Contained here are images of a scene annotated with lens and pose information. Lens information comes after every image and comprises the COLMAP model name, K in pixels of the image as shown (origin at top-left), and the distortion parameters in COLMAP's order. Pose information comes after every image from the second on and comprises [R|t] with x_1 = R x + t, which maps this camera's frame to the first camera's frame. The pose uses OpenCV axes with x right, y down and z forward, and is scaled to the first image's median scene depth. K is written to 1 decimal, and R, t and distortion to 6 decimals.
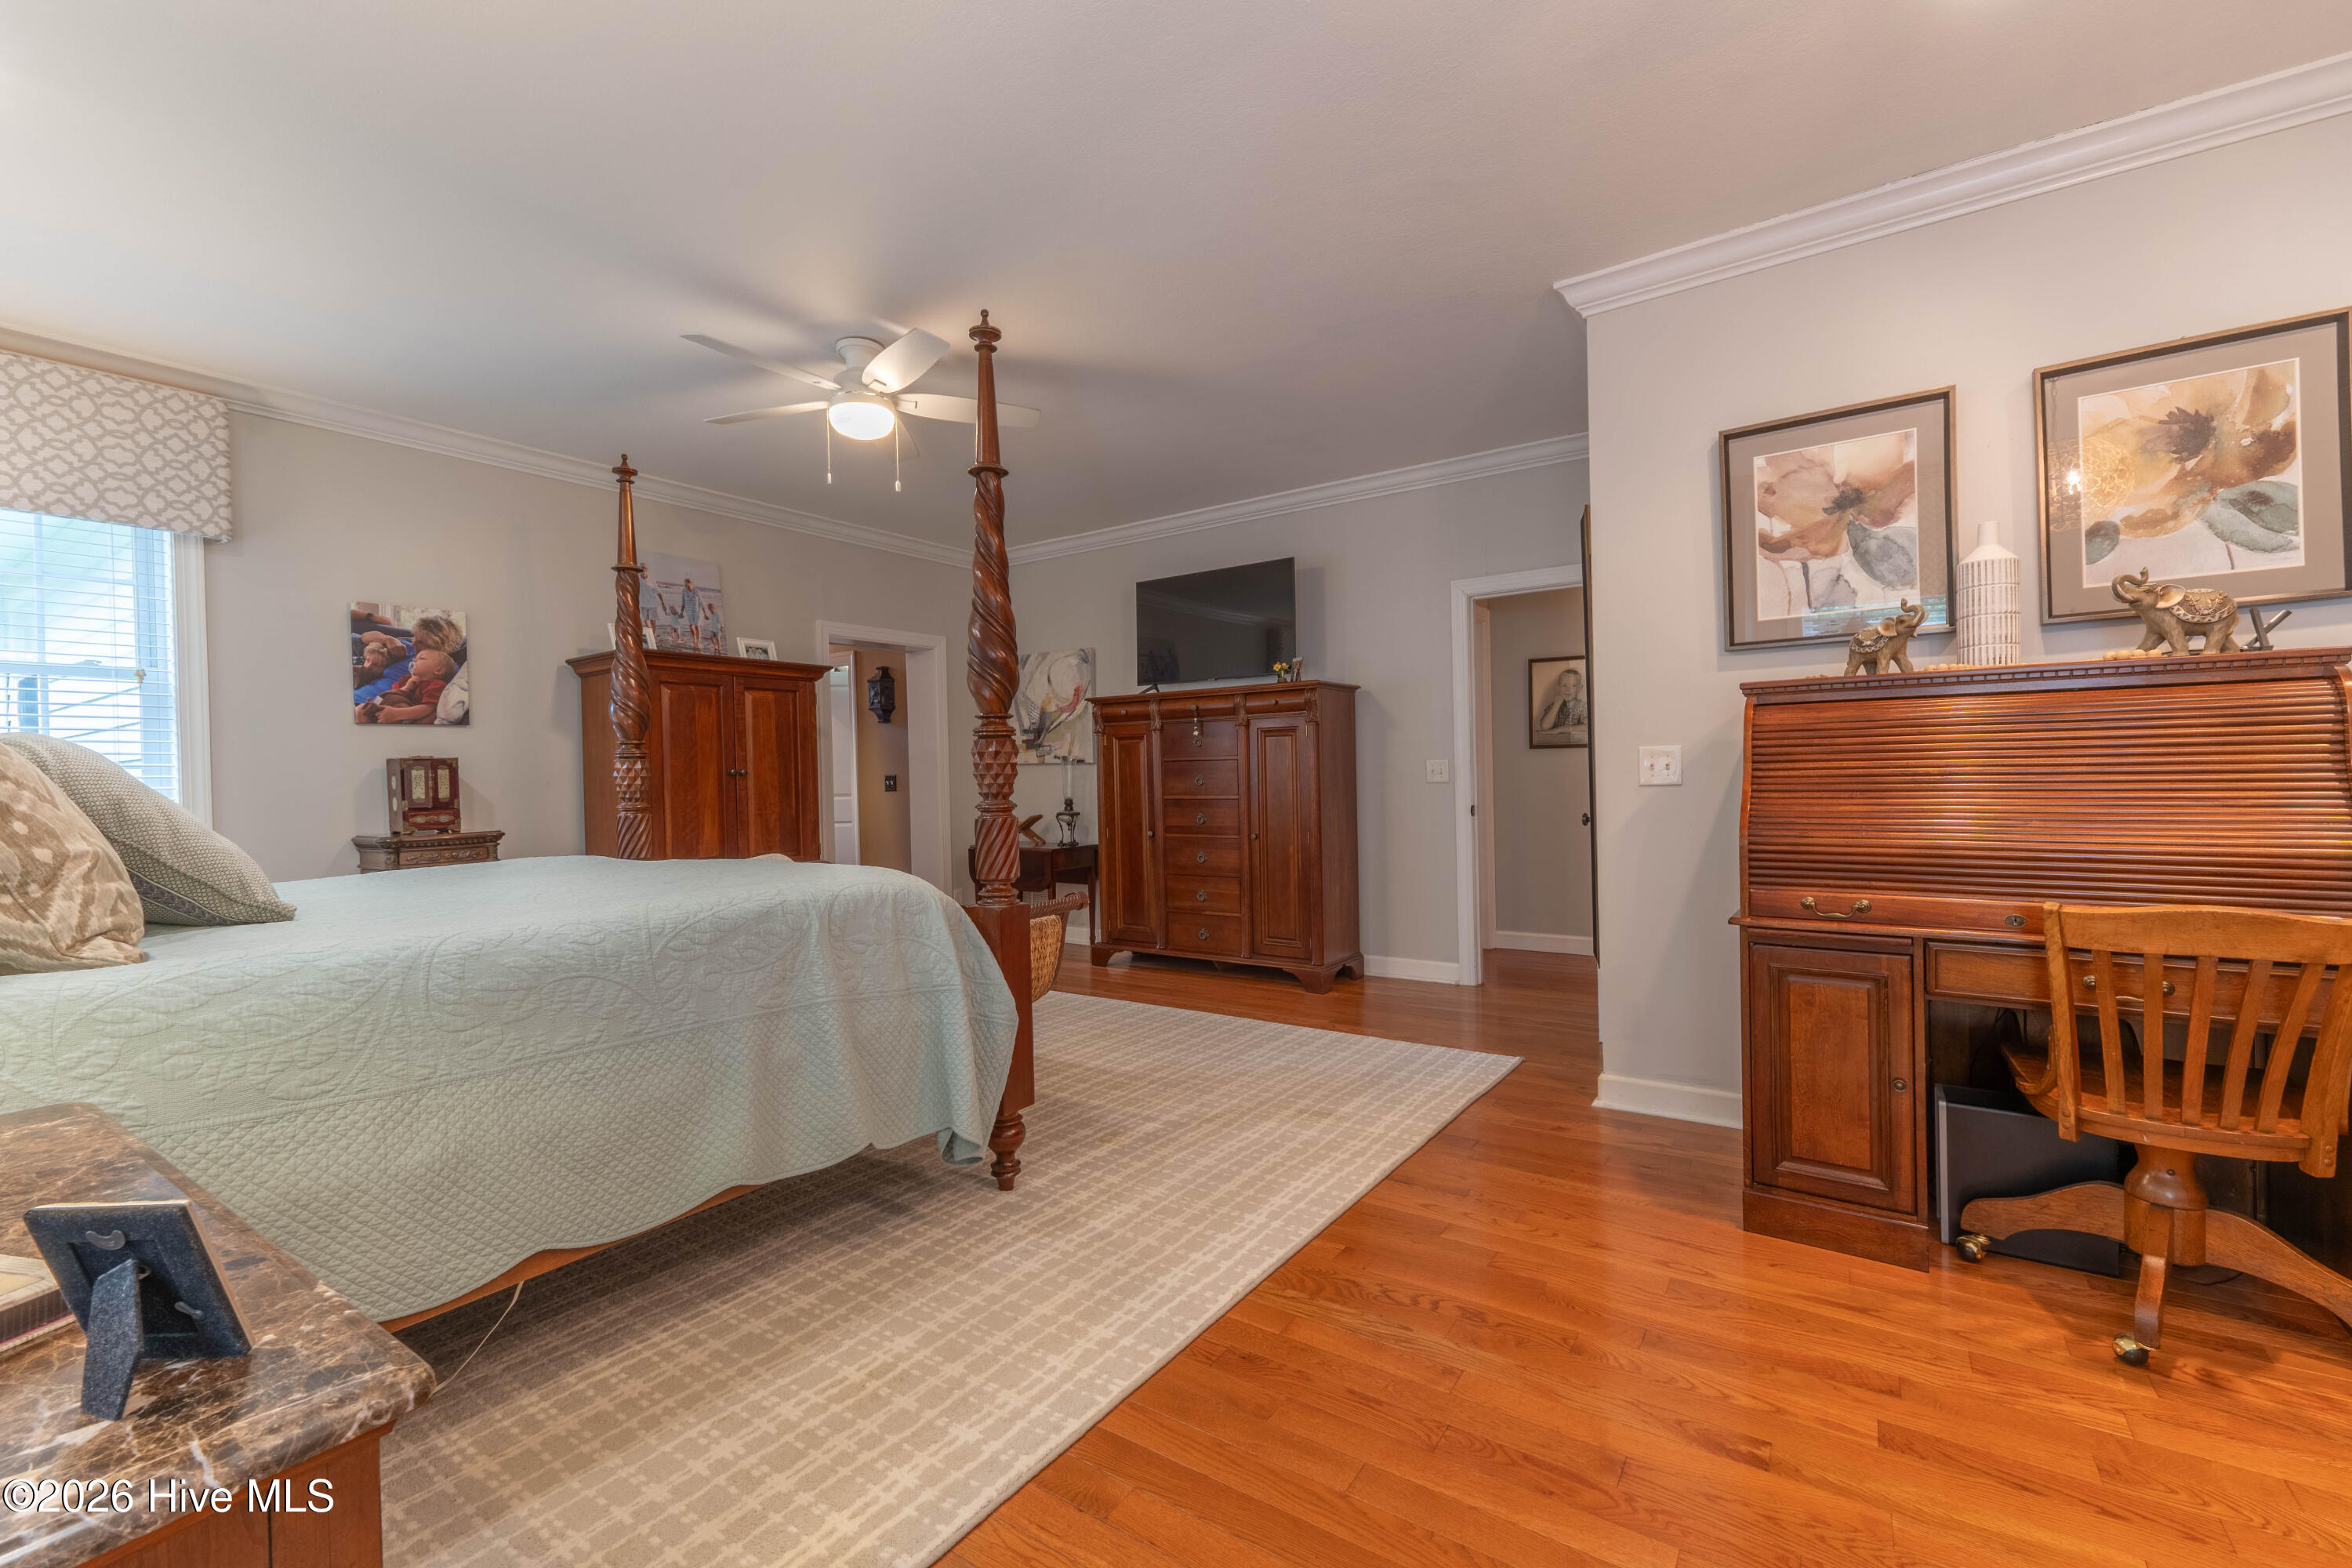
lens RADIAL K [[985.6, 0, 1171.7], [0, 985.6, 780.5], [0, 0, 1]] dist [0.008431, -0.000755]
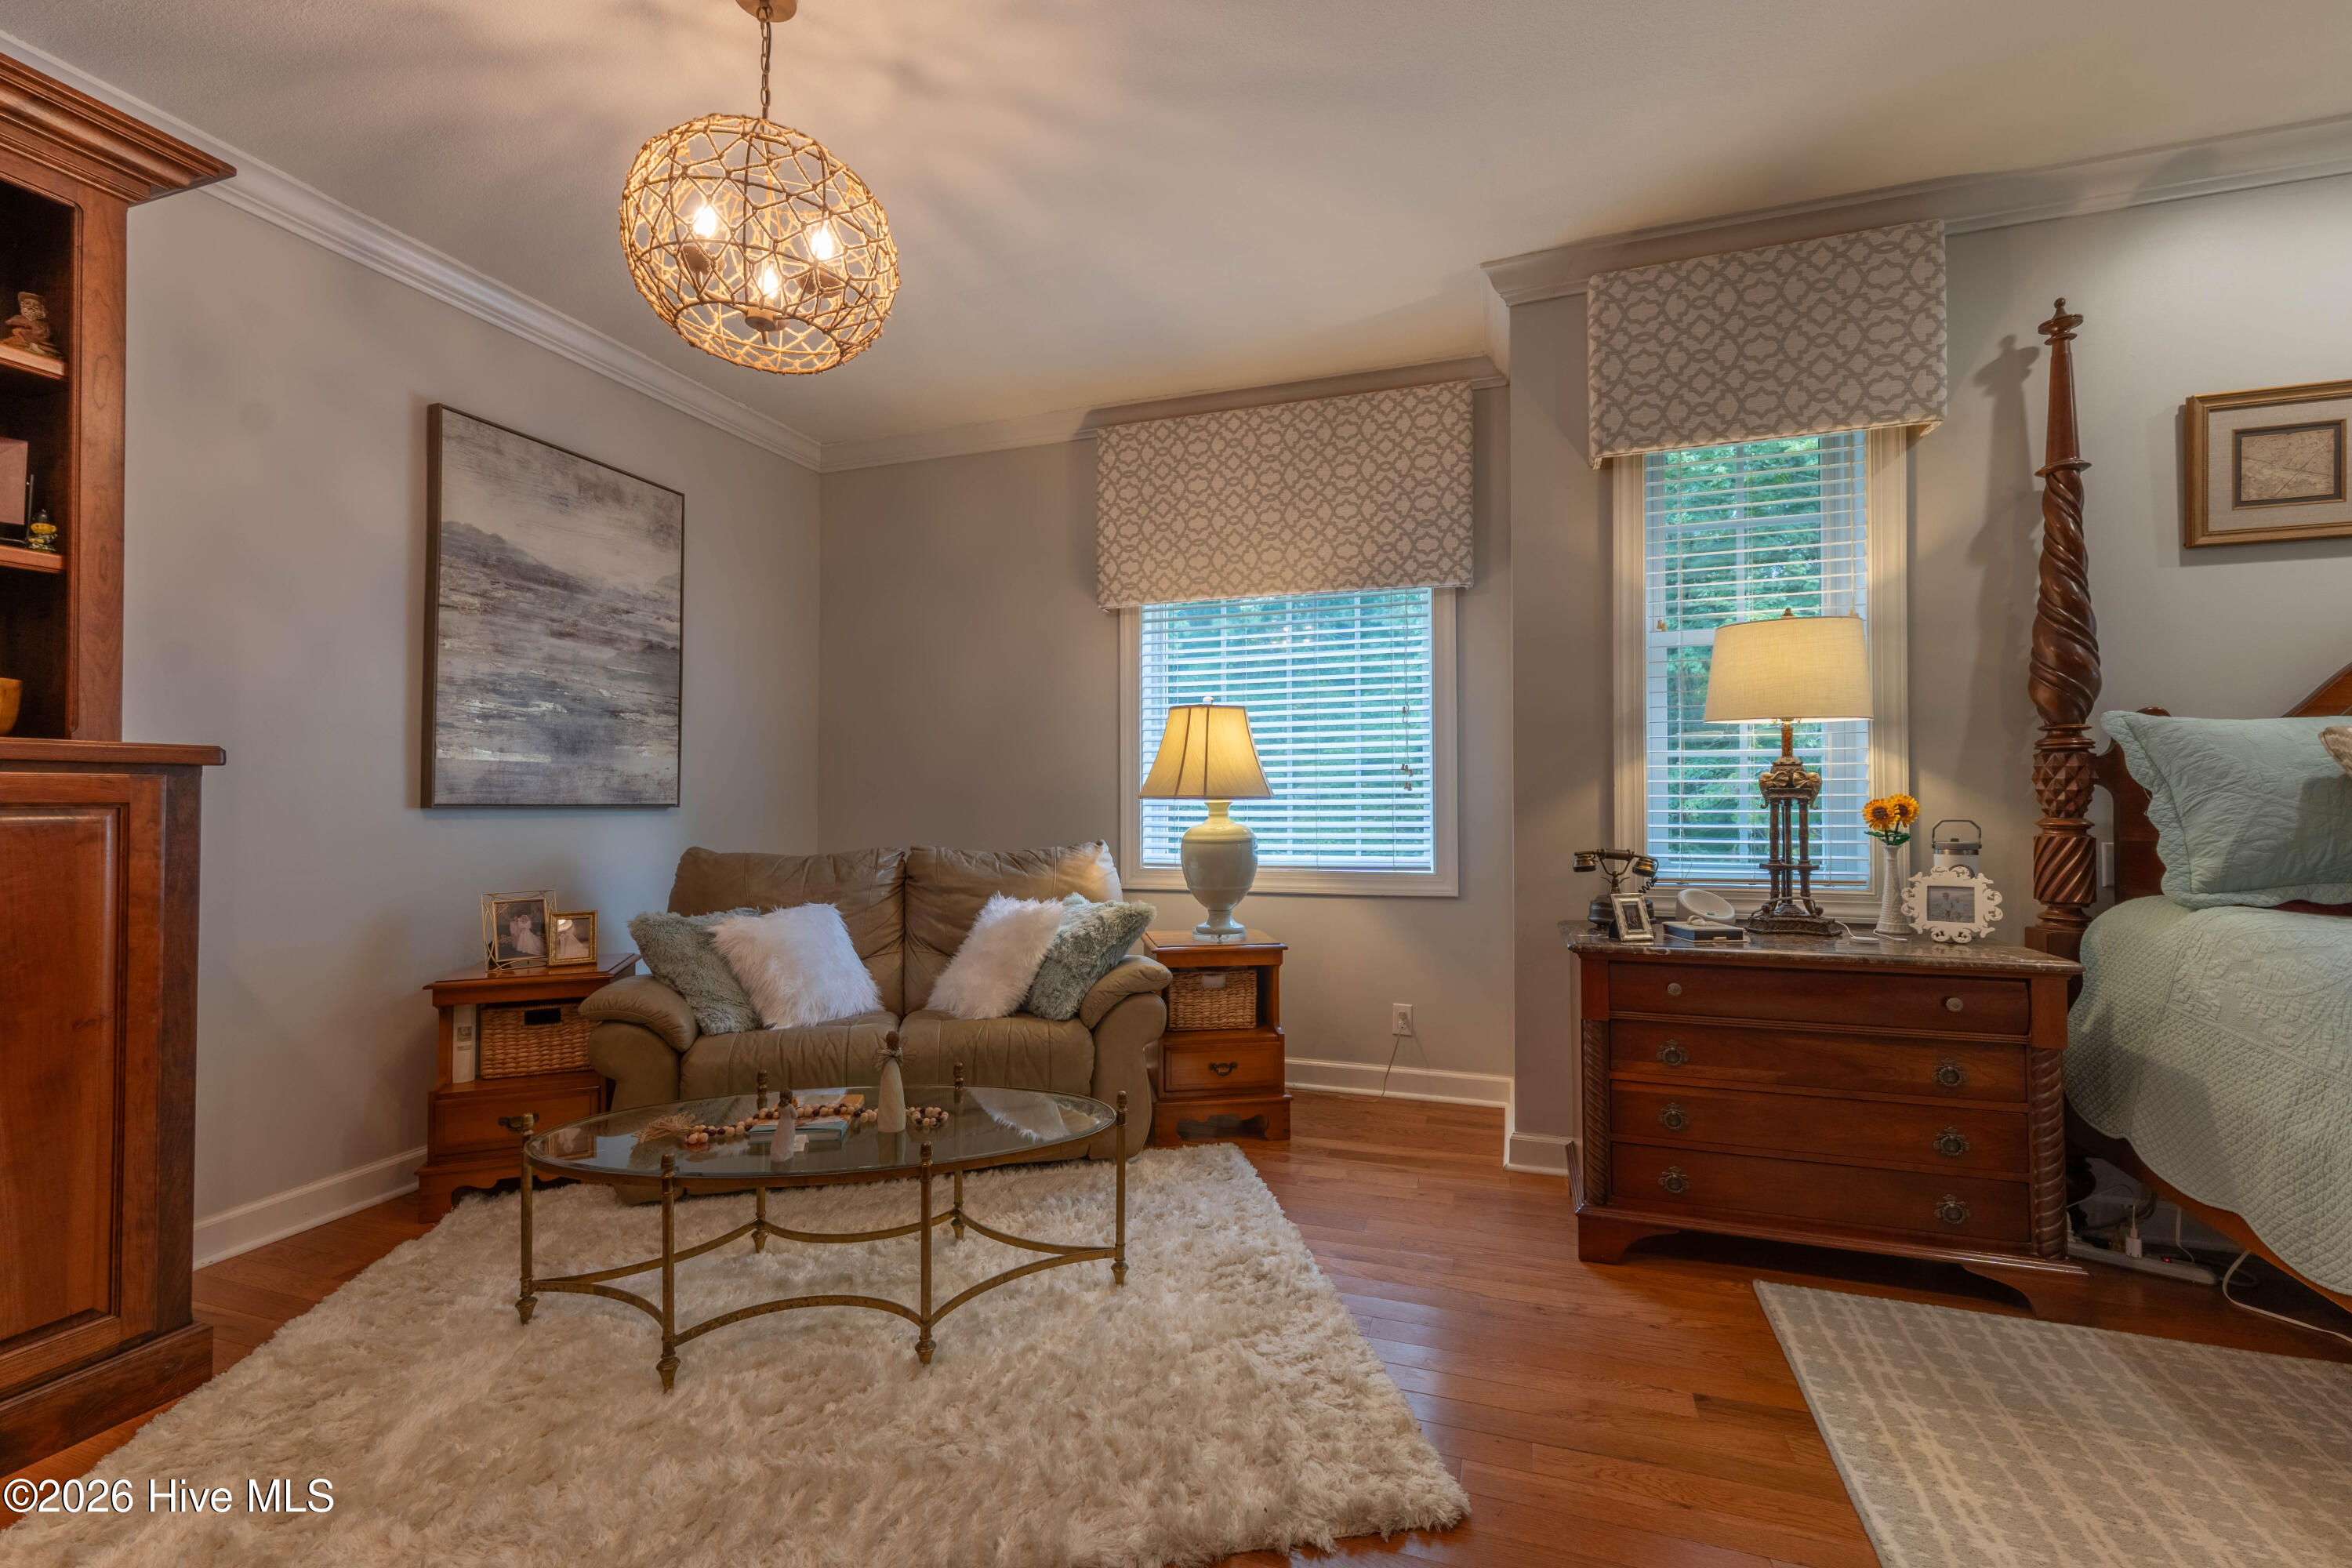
lens RADIAL K [[985.6, 0, 1182.7], [0, 985.6, 786.1], [0, 0, 1]] dist [0.008431, -0.000755]
pose [[-0.959587, 0.023256, -0.280451, 0.269517], [0.023086, 0.999726, 0.003910, -0.011855], [0.280465, -0.002722, -0.959860, 0.643141]]
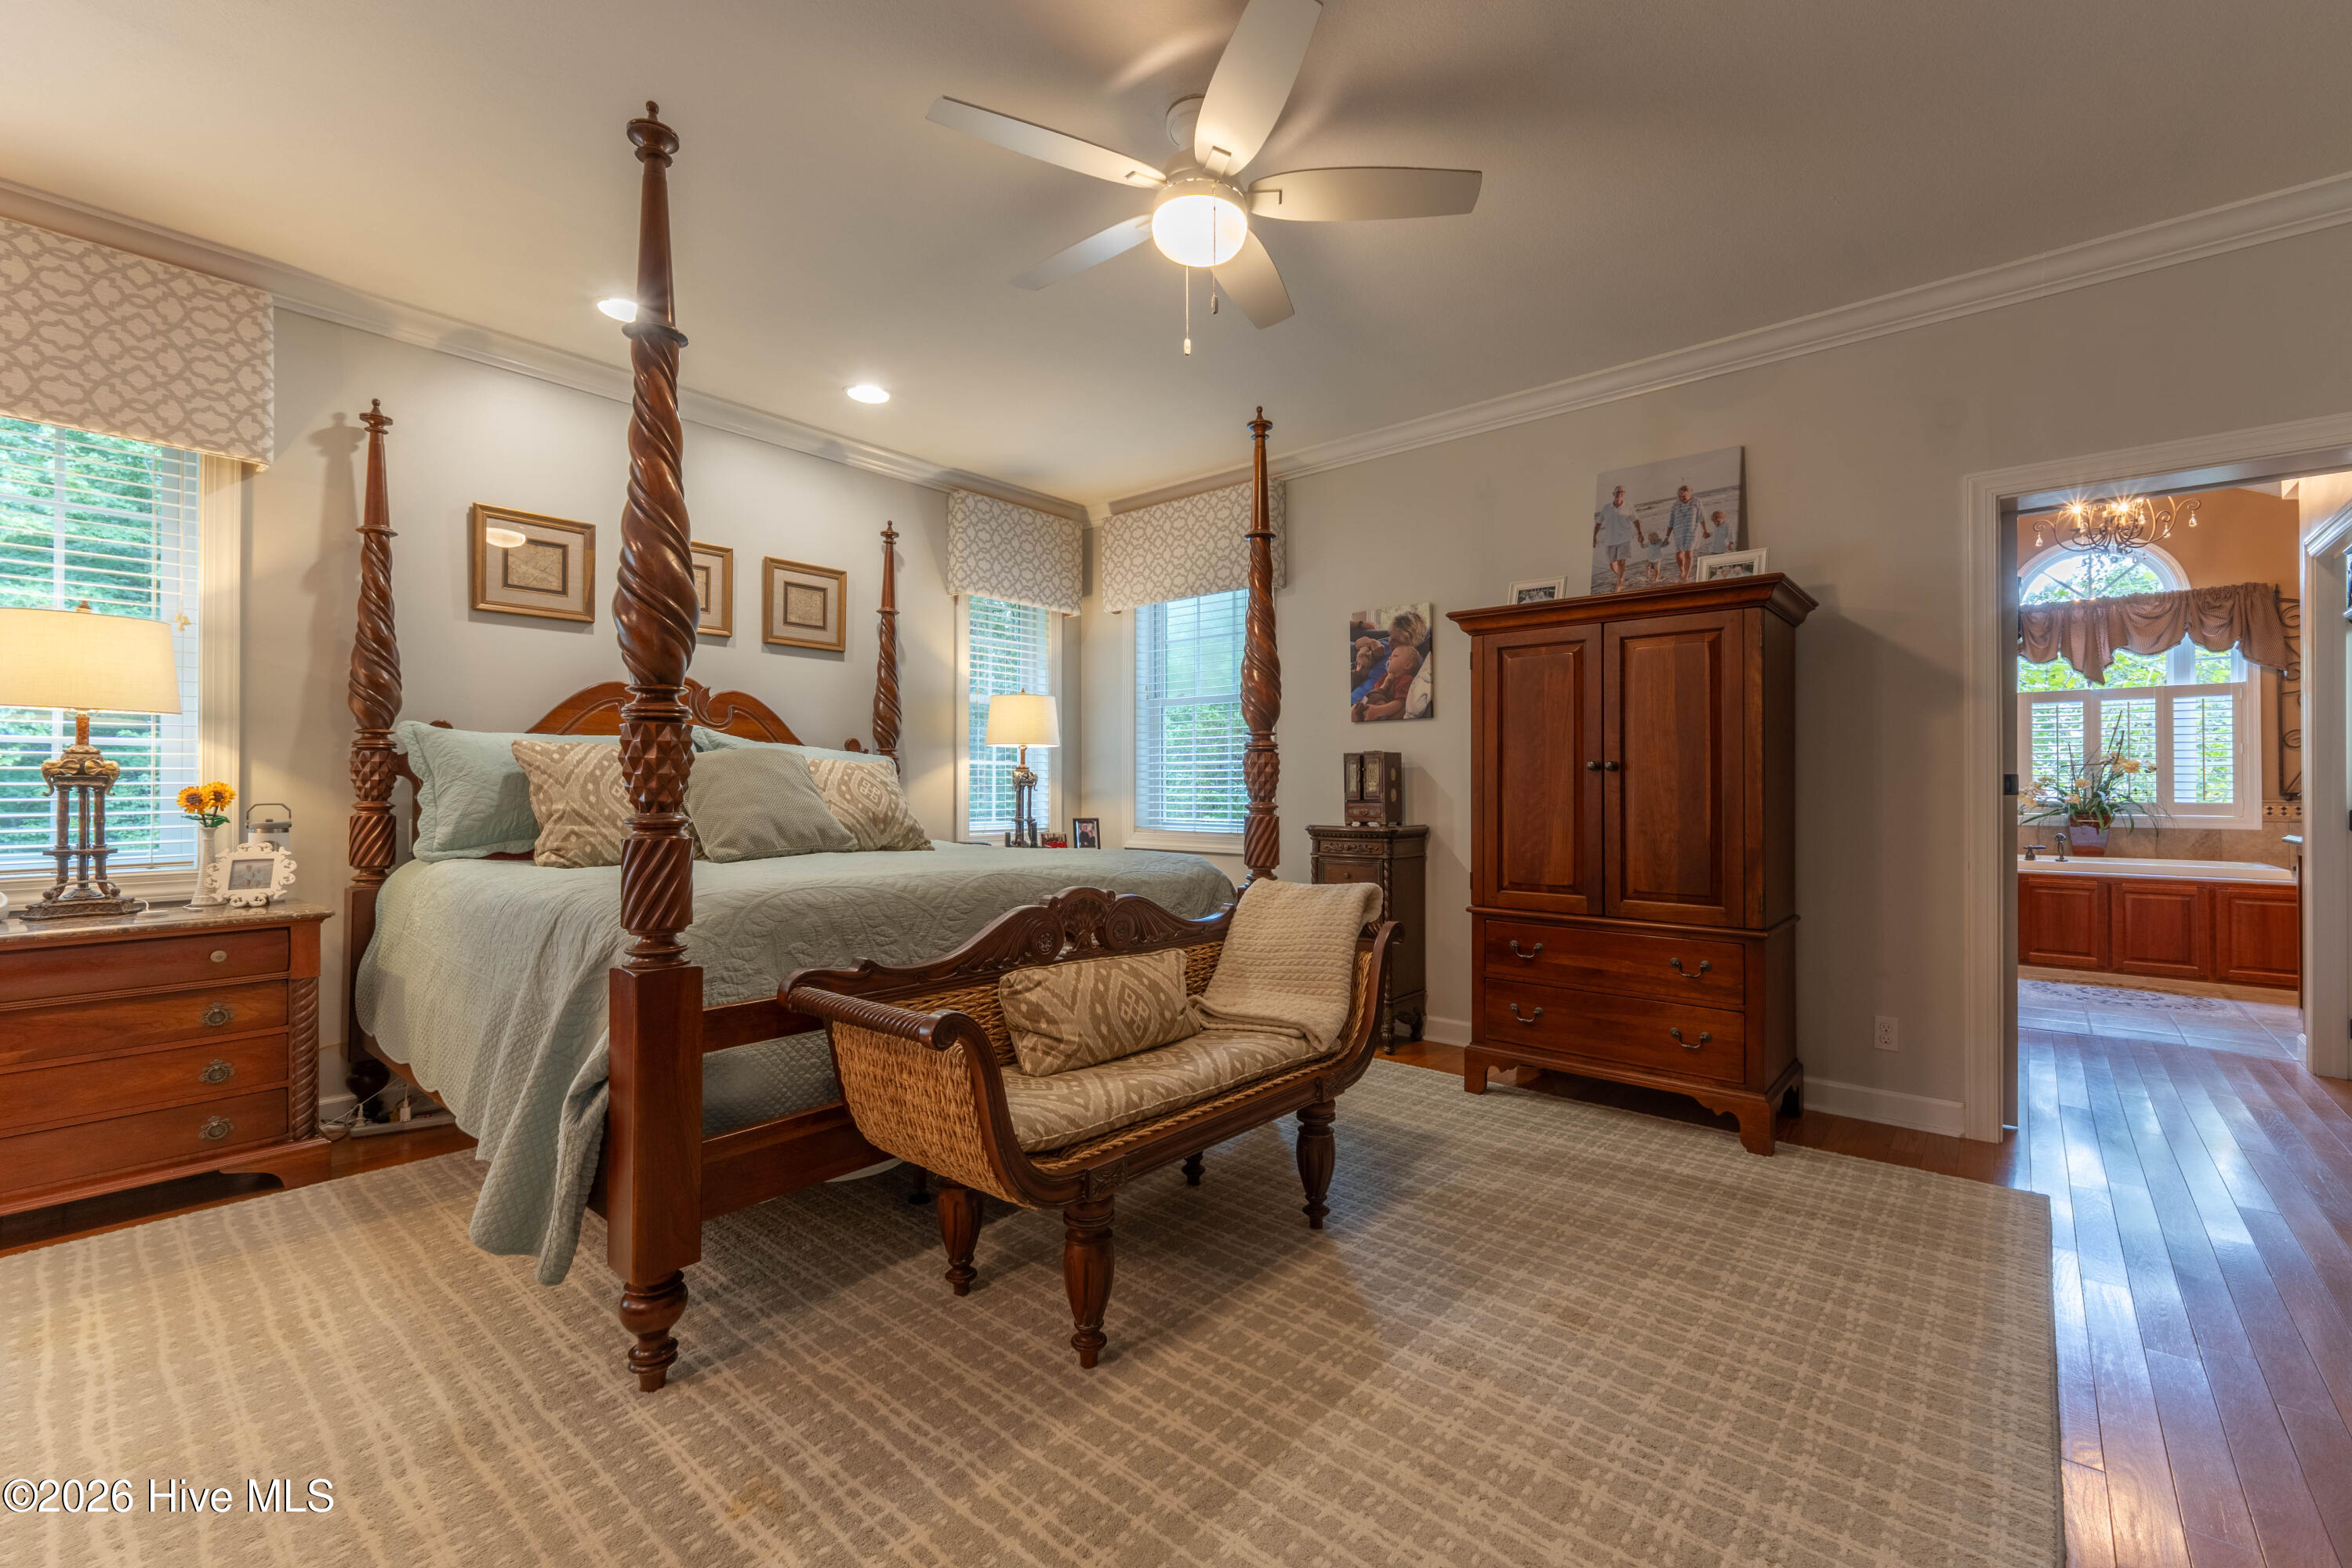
lens RADIAL K [[985.6, 0, 1185.1], [0, 985.6, 782.7], [0, 0, 1]] dist [0.008431, -0.000755]
pose [[-0.092491, 0.018415, -0.995543, 0.303829], [-0.004040, 0.999814, 0.018869, -0.009869], [0.995705, 0.005767, -0.092399, 0.923918]]
